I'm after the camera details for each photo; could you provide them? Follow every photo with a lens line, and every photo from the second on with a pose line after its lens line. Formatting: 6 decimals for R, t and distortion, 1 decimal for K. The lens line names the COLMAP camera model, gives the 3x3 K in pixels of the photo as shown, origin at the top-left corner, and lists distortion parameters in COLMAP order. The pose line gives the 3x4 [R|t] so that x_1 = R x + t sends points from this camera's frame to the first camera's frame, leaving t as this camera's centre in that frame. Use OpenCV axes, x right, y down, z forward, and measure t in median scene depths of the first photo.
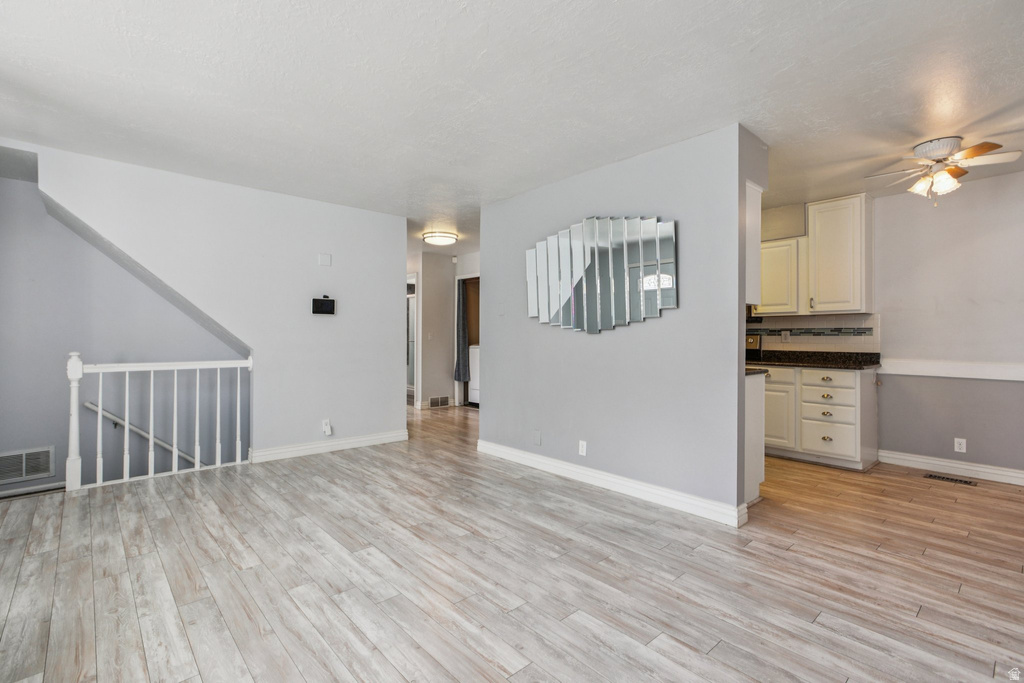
lens RADIAL K [[470.5, 0, 504.6], [0, 470.5, 333.3], [0, 0, 1]] dist [0.002612, 0.000944]
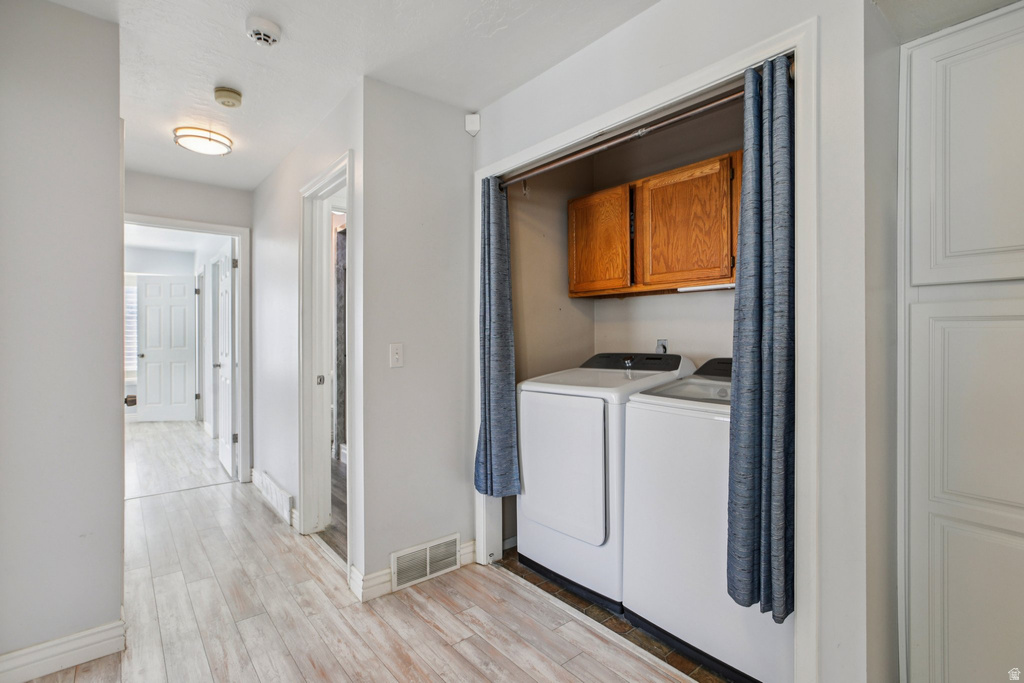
lens RADIAL K [[504.0, 0, 511.4], [0, 504.0, 330.5], [0, 0, 1]] dist [0.002974, 0.000620]
pose [[0.998145, -0.006962, -0.060487, -0.059226], [0.006635, 0.999962, -0.005610, -0.008308], [0.060523, 0.005198, 0.998153, 0.653356]]
